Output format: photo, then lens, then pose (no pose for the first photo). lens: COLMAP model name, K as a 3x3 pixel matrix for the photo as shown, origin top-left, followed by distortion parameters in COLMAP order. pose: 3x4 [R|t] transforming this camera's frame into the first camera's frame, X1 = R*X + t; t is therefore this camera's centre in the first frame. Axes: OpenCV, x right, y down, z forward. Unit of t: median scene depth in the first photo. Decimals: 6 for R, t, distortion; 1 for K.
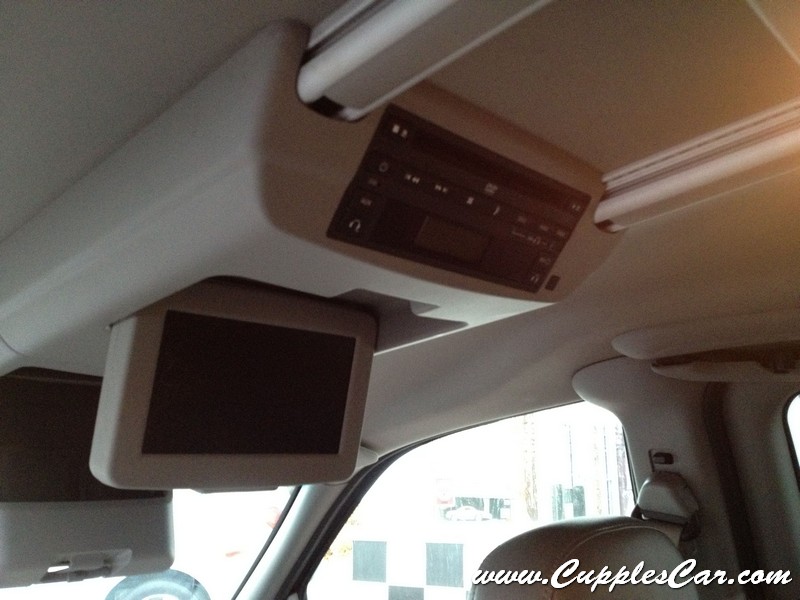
lens RADIAL K [[757.8, 0, 400.0], [0, 757.8, 300.0], [0, 0, 1]] dist [0.215159, -0.595665]
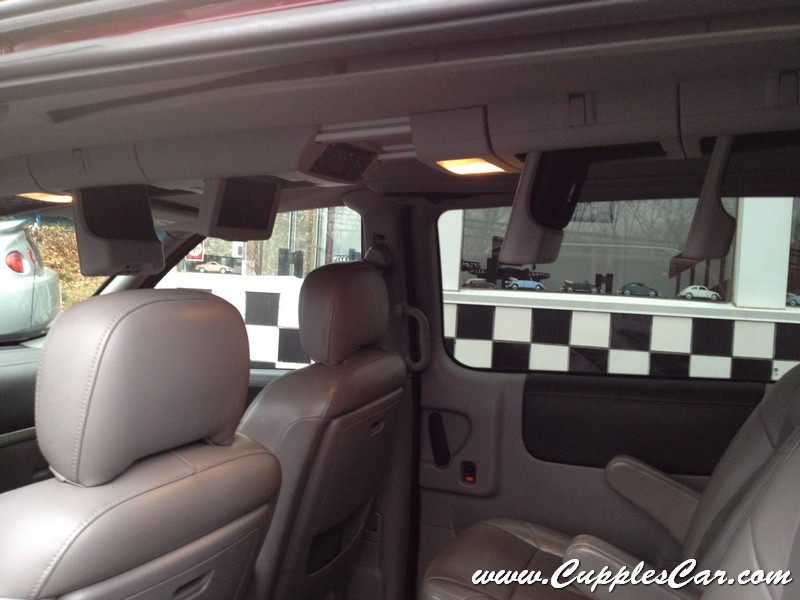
lens RADIAL K [[757.8, 0, 400.0], [0, 757.8, 300.0], [0, 0, 1]] dist [0.215159, -0.595665]
pose [[0.928226, 0.033900, 0.370468, -0.363934], [-0.142138, 0.952604, 0.268967, -0.193371], [-0.343791, -0.302320, 0.889050, -0.893542]]
